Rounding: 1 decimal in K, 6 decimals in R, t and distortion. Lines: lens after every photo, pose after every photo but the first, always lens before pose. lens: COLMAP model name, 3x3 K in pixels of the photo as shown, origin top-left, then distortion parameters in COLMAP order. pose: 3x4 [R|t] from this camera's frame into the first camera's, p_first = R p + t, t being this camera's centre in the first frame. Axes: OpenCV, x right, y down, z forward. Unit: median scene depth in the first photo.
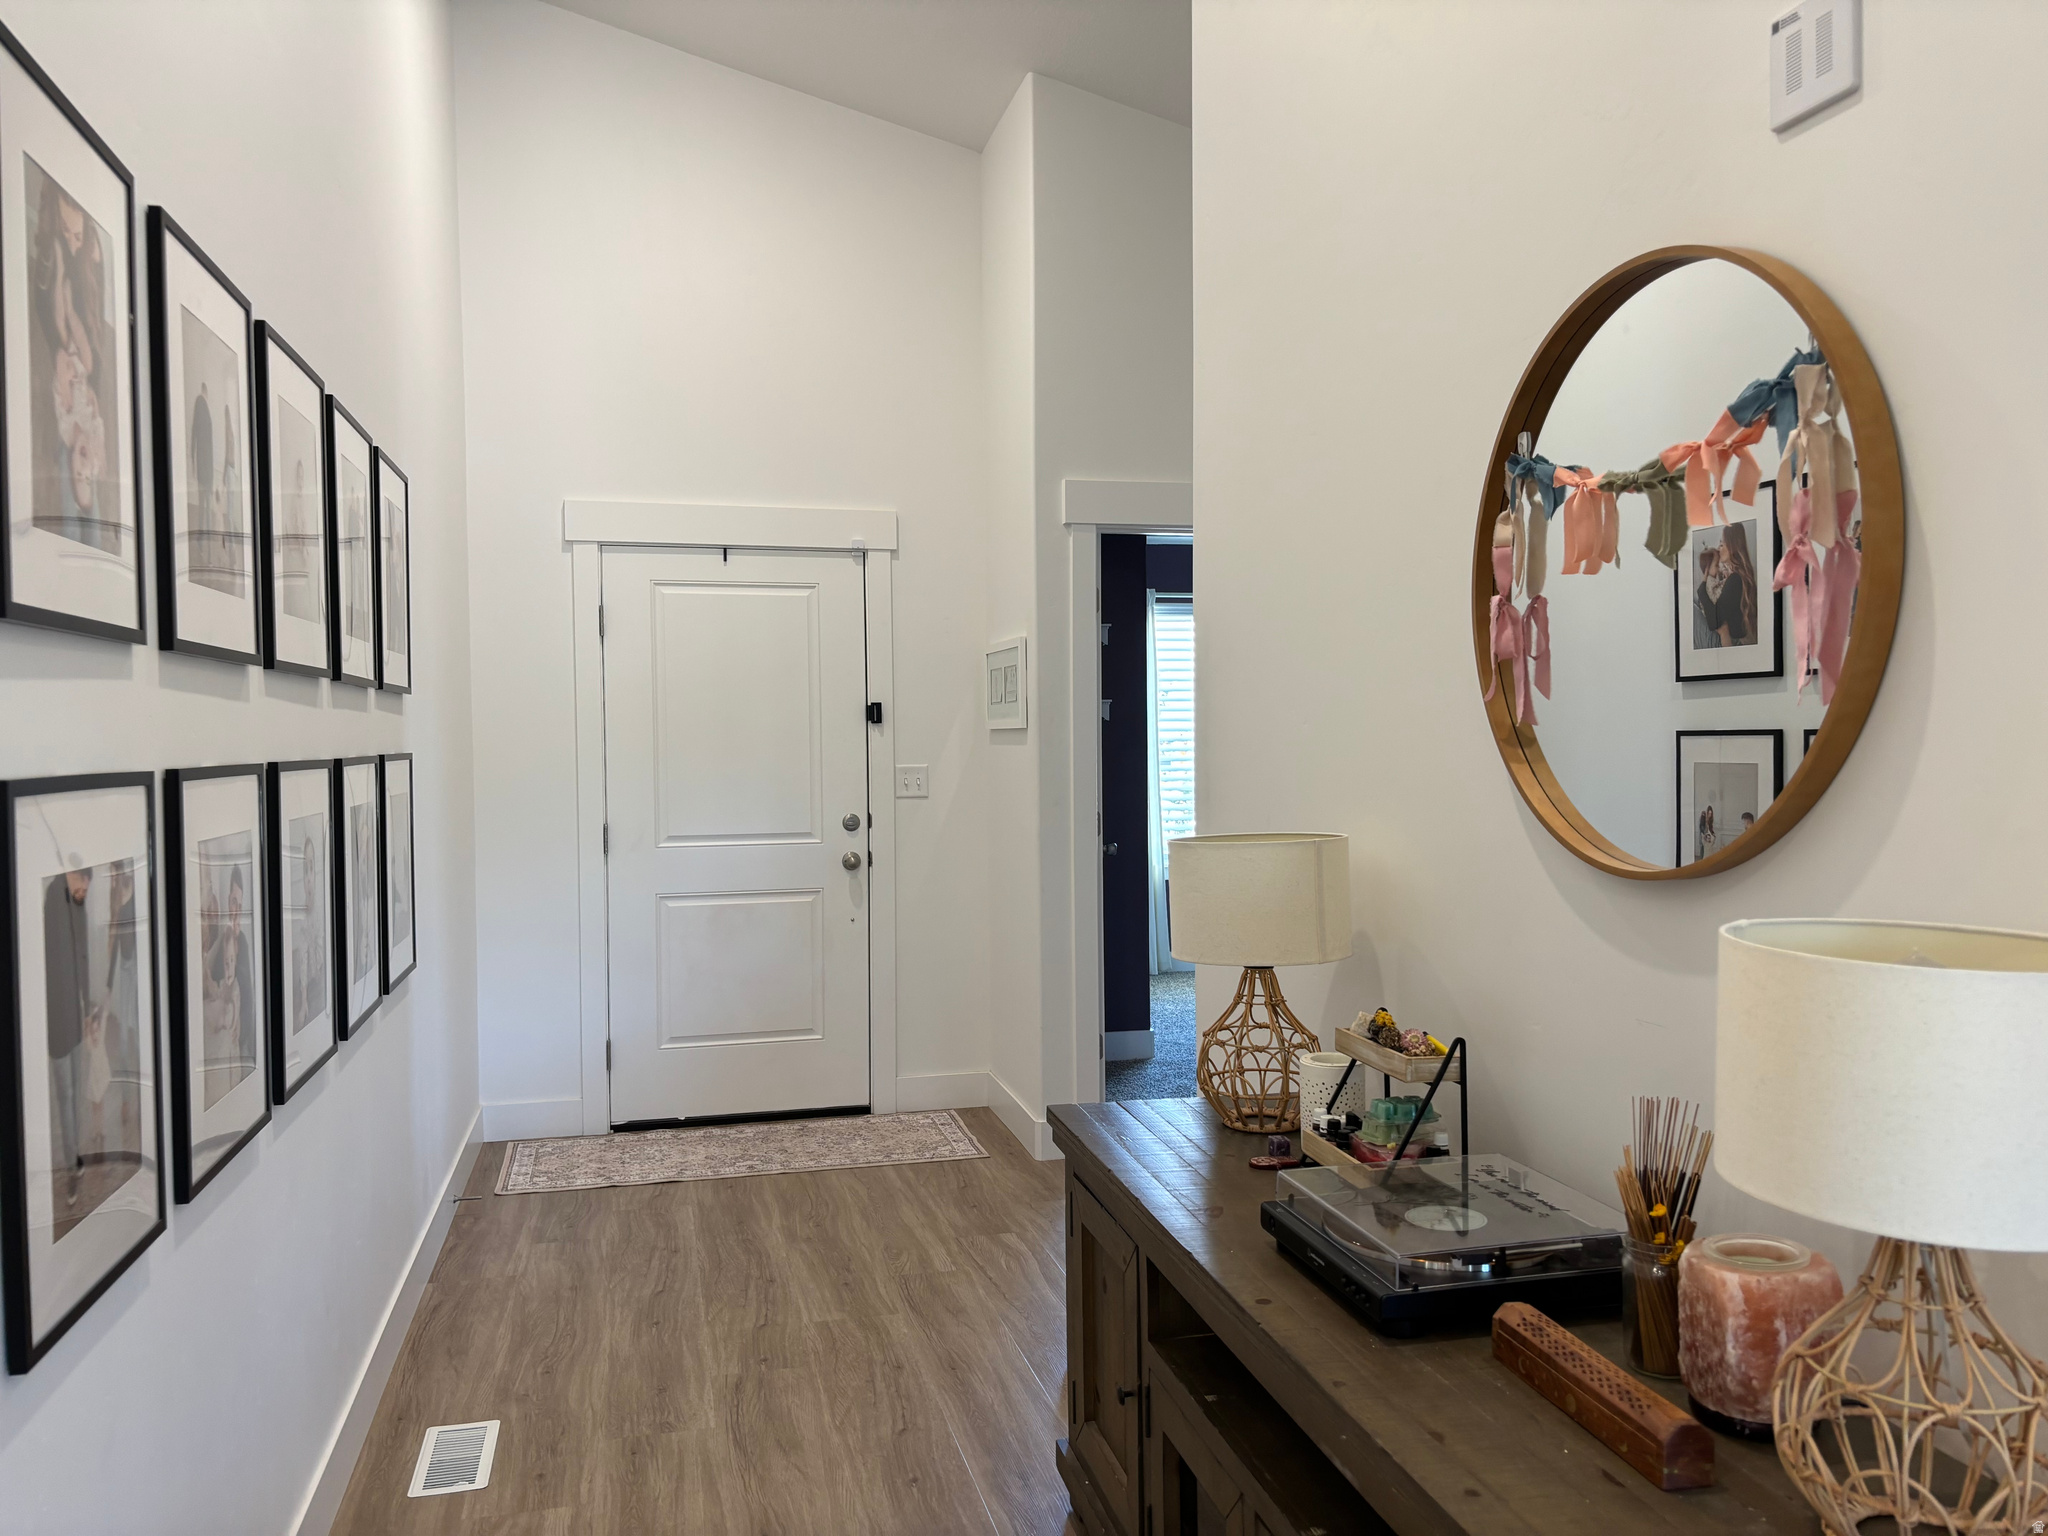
lens RADIAL K [[1545.5, 0, 1044.1], [0, 1545.5, 752.6], [0, 0, 1]] dist [0.069878, -0.081982]
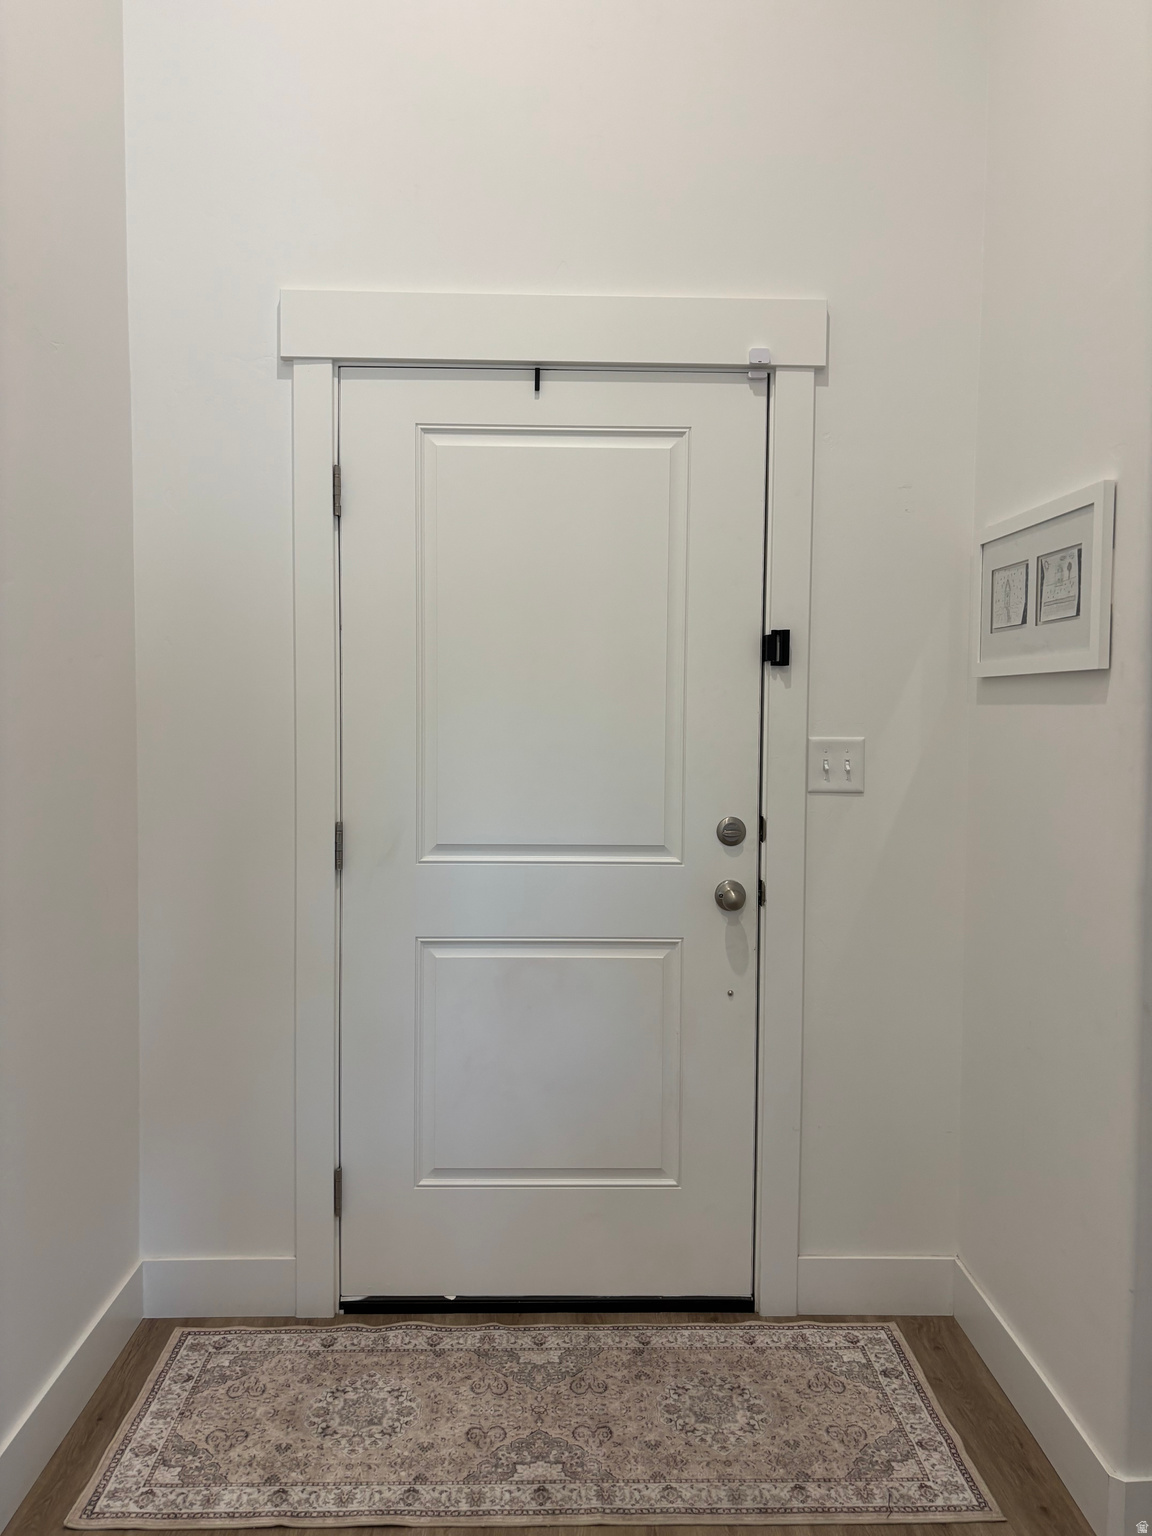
lens RADIAL K [[1159.1, 0, 570.5], [0, 1159.1, 764.3], [0, 0, 1]] dist [0.069878, -0.081982]
pose [[0.973678, 0.029604, -0.225999, -0.087636], [-0.022092, 0.999118, 0.035700, 0.004535], [0.226857, -0.029768, 0.973473, 0.567846]]
